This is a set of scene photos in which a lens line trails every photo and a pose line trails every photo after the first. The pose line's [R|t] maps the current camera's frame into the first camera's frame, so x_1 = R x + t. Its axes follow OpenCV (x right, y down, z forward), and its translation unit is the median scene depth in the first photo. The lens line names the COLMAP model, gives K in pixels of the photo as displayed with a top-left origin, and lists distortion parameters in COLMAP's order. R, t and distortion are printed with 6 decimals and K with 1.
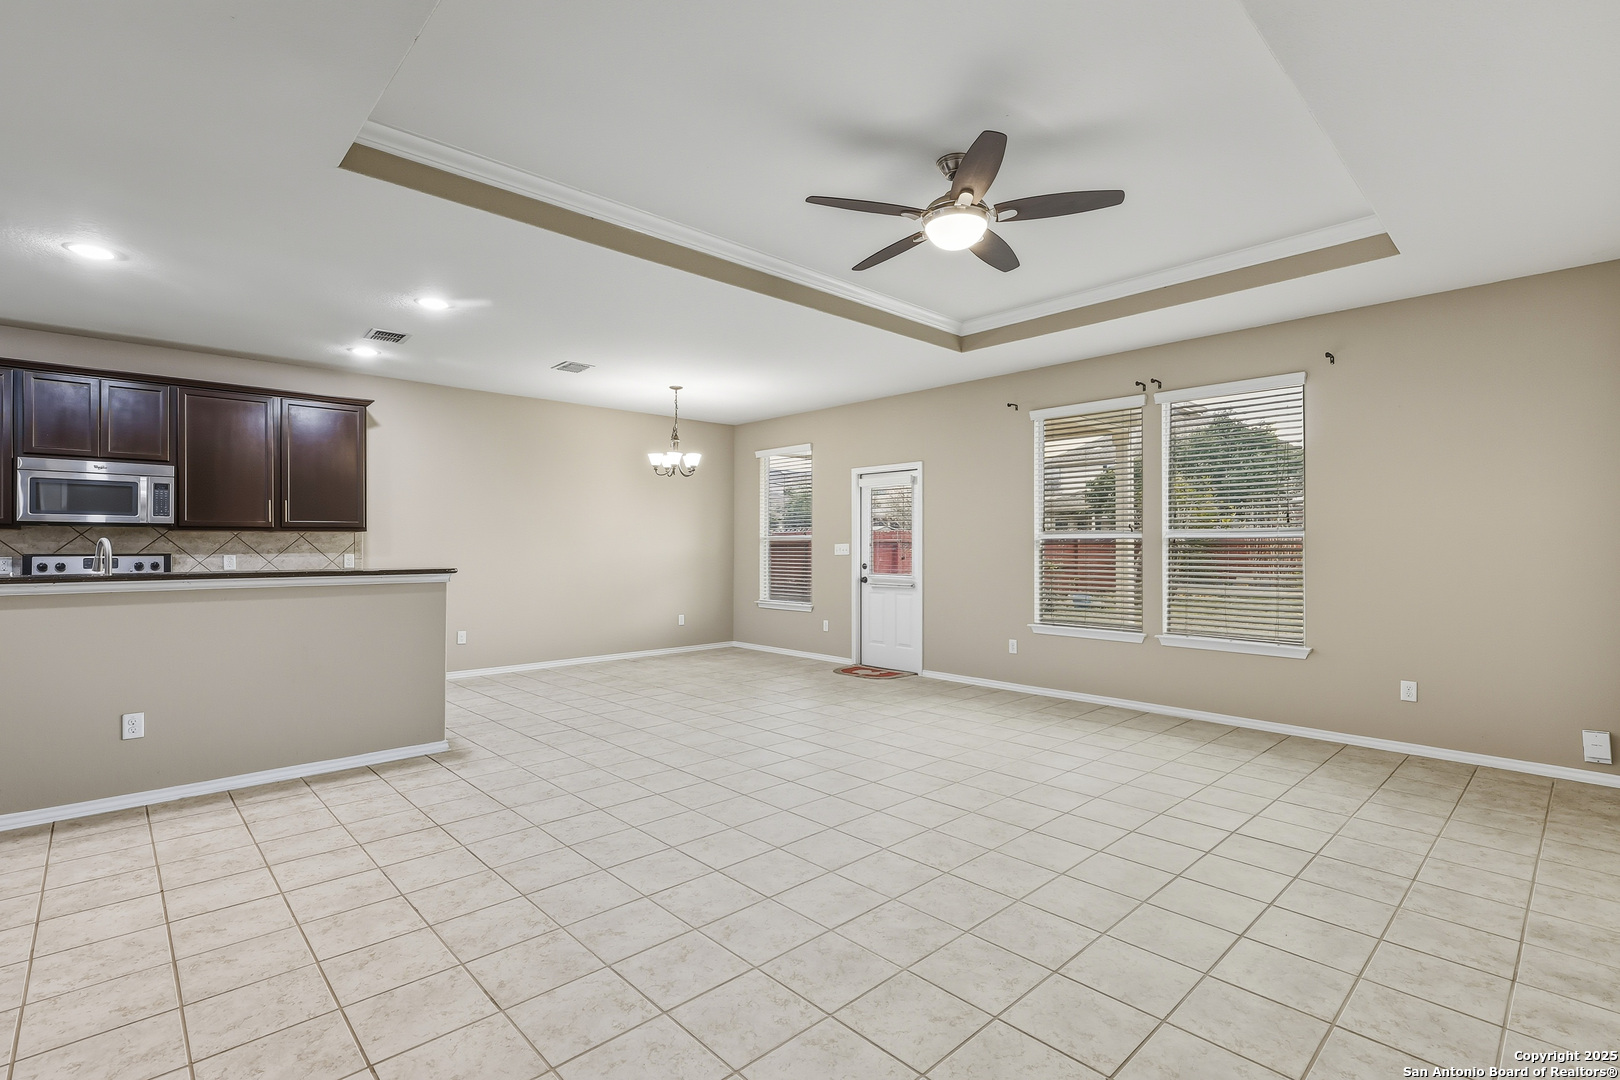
lens RADIAL K [[750.1, 0, 826.2], [0, 750.1, 544.5], [0, 0, 1]] dist [0.002302, 0.001040]
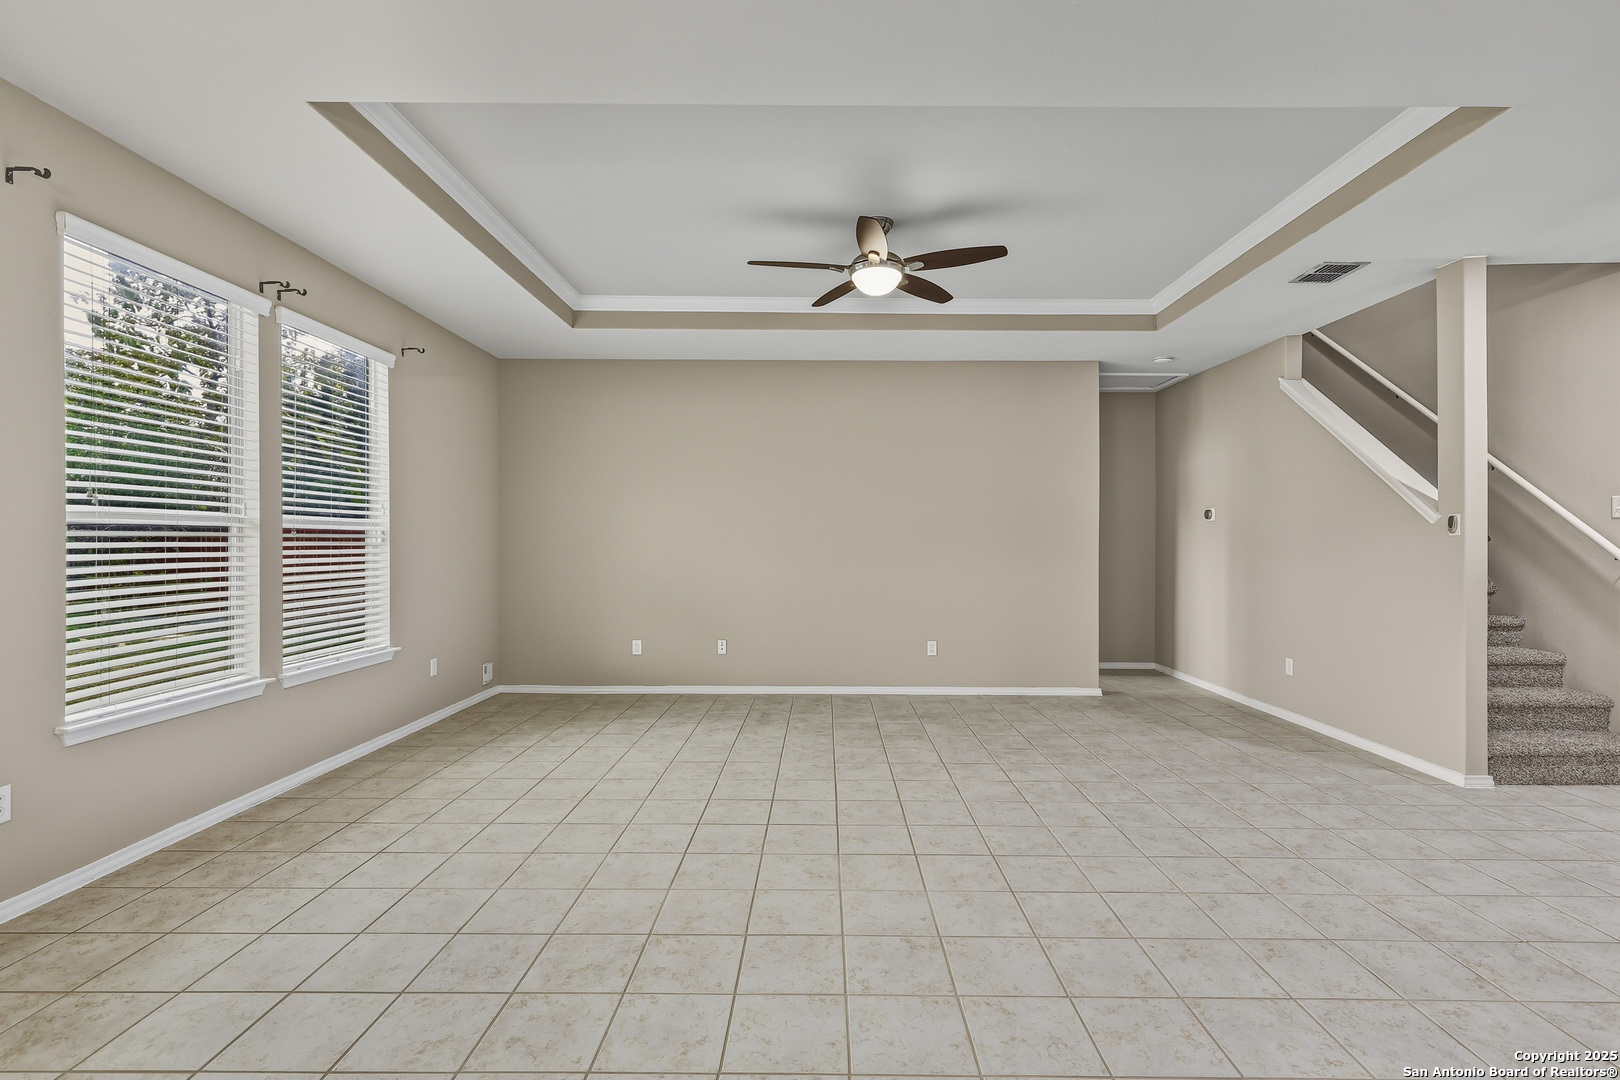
lens RADIAL K [[750.1, 0, 822.1], [0, 750.1, 538.8], [0, 0, 1]] dist [0.002302, 0.001040]
pose [[-0.715881, -0.000421, 0.698223, -0.376575], [-0.006336, 0.999963, -0.005894, 0.001947], [-0.698194, -0.008643, -0.715857, 1.193318]]
